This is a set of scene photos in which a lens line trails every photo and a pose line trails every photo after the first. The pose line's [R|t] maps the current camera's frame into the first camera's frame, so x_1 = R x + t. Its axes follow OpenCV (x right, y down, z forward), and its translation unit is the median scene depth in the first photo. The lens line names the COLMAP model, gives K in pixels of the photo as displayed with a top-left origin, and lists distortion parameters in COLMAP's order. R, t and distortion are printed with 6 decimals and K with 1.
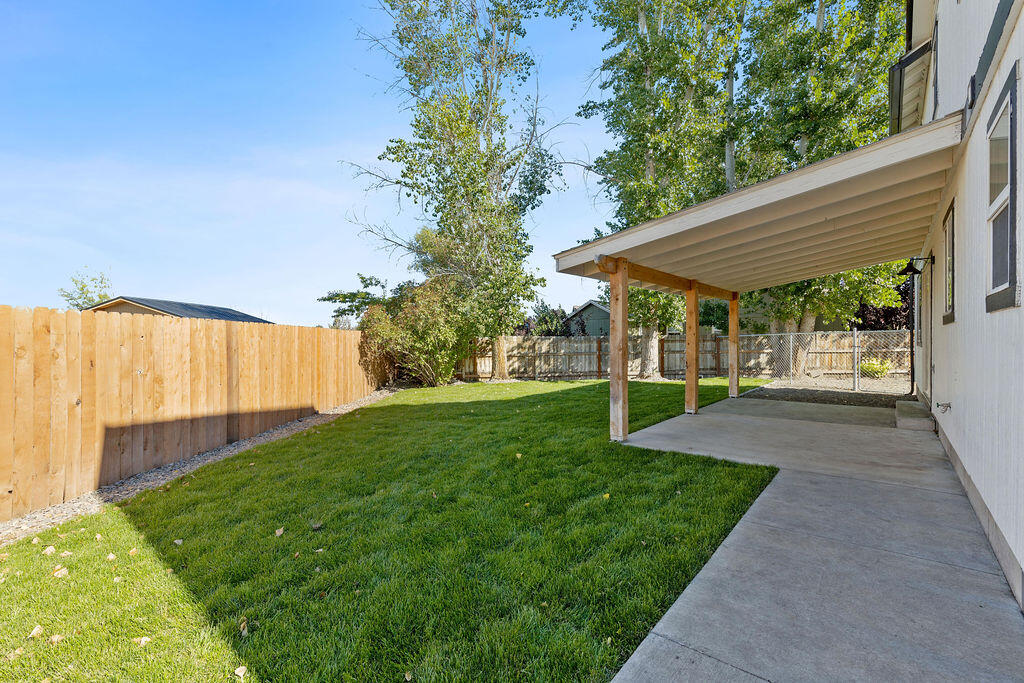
lens RADIAL K [[447.0, 0, 515.5], [0, 447.0, 340.4], [0, 0, 1]] dist [0.000172, -0.000177]
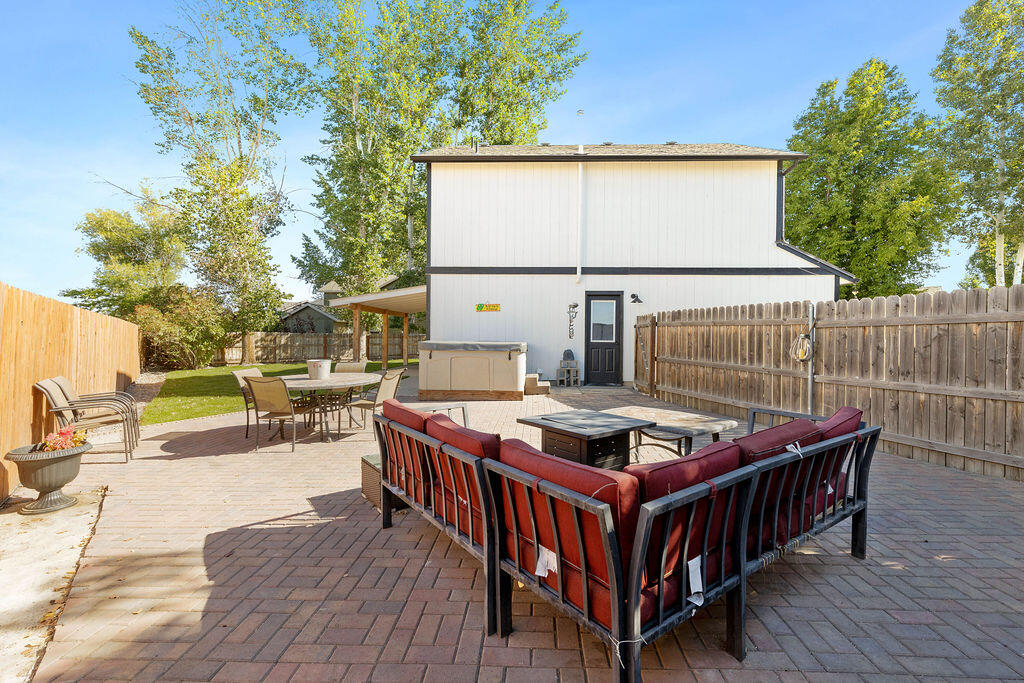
lens RADIAL K [[447.0, 0, 515.5], [0, 447.0, 340.4], [0, 0, 1]] dist [0.000172, -0.000177]
pose [[0.794954, 0.009201, 0.606600, -0.203939], [-0.012939, 0.999915, 0.001790, 0.003352], [-0.606531, -0.009272, 0.795005, -0.539762]]
